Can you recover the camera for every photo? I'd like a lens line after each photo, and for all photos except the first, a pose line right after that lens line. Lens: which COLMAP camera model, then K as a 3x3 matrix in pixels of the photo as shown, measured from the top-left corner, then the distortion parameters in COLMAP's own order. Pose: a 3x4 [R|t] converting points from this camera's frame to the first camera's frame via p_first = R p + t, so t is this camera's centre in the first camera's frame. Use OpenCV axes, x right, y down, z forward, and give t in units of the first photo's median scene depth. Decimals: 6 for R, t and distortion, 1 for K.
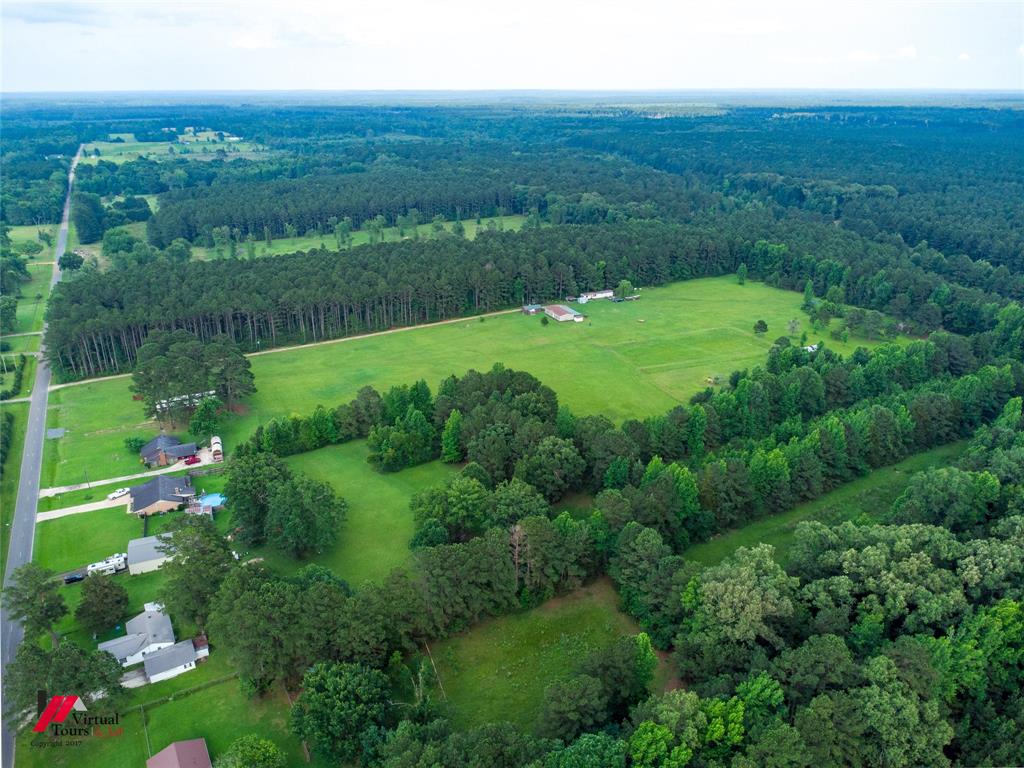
lens RADIAL K [[729.5, 0, 512.0], [0, 729.5, 384.0], [0, 0, 1]] dist [0.030651, -0.000214]
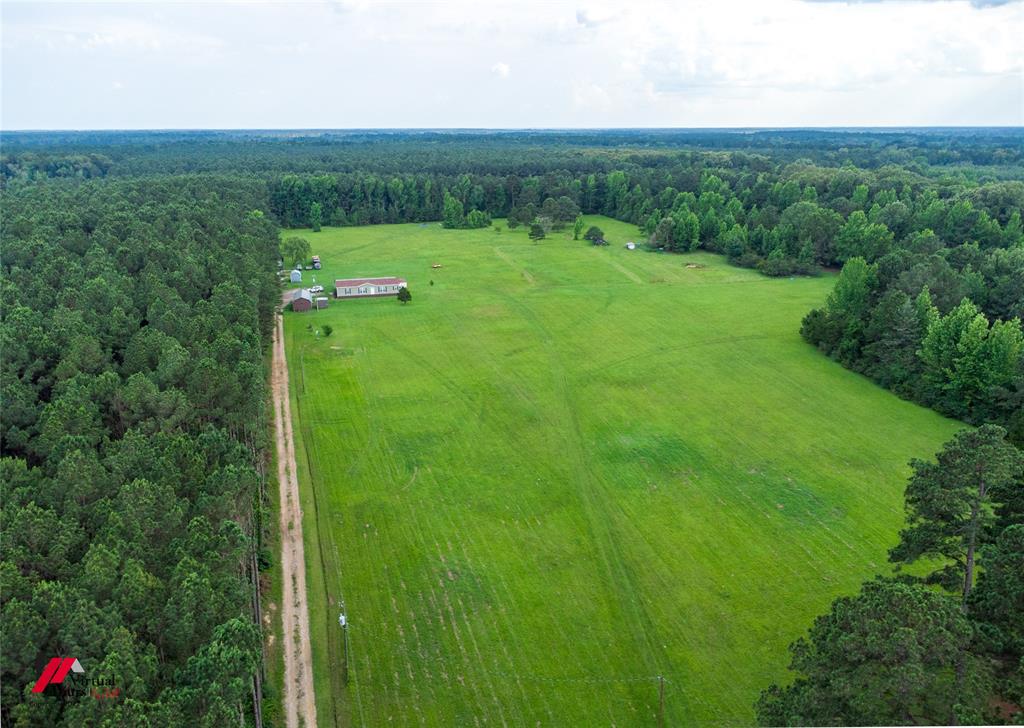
lens RADIAL K [[743.0, 0, 509.2], [0, 743.0, 350.4], [0, 0, 1]] dist [0.010333, -0.008468]
pose [[0.203673, -0.287838, 0.935771, -0.441381], [0.371939, 0.906894, 0.198002, -0.126898], [-0.905637, 0.307722, 0.291768, 0.788573]]
